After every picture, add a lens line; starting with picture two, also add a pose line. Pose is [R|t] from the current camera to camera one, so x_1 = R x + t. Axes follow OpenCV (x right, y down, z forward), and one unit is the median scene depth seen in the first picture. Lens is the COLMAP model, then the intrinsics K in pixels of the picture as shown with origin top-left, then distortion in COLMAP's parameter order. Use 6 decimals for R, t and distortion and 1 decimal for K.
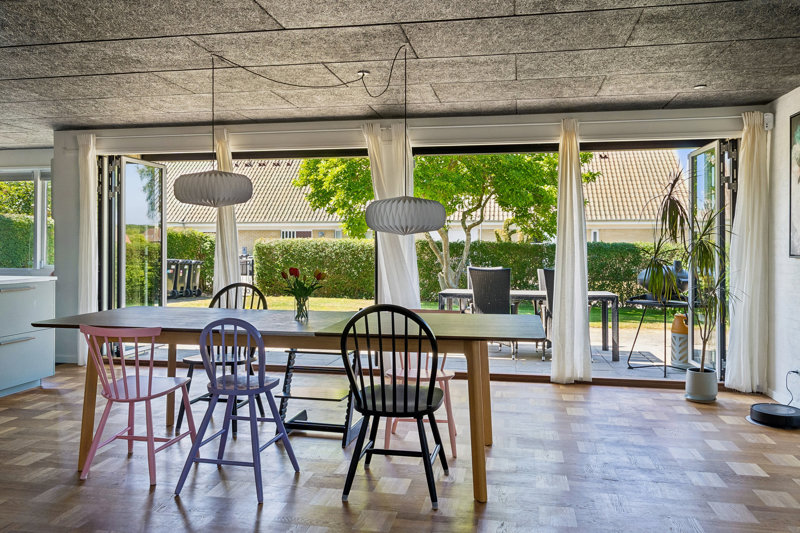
lens RADIAL K [[596.6, 0, 403.9], [0, 596.6, 244.1], [0, 0, 1]] dist [-0.008984, -0.004135]
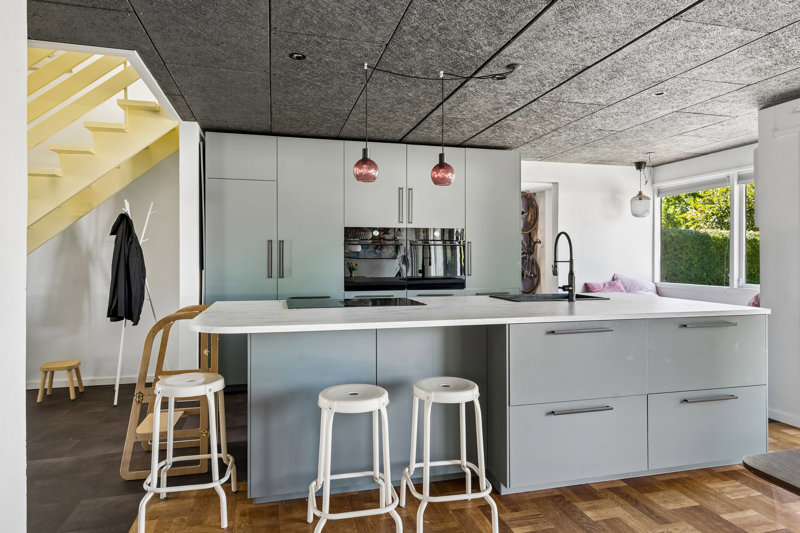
lens RADIAL K [[501.8, 0, 404.5], [0, 501.8, 260.3], [0, 0, 1]] dist [0.018427, 0.002934]
pose [[0.432489, -0.004827, -0.901626, -0.164806], [0.008759, 0.999961, -0.001152, -0.003122], [0.901597, -0.007399, 0.432514, 0.254744]]
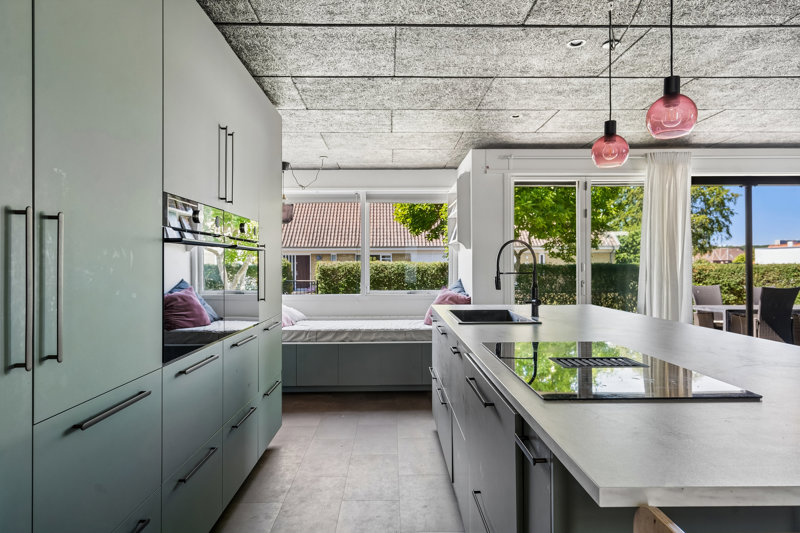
lens RADIAL K [[501.8, 0, 400.9], [0, 501.8, 267.9], [0, 0, 1]] dist [0.018427, 0.002934]
pose [[0.978771, -0.012264, 0.204591, -0.699083], [0.010459, 0.999896, 0.009902, -0.010477], [-0.204691, -0.007552, 0.978798, 0.201465]]
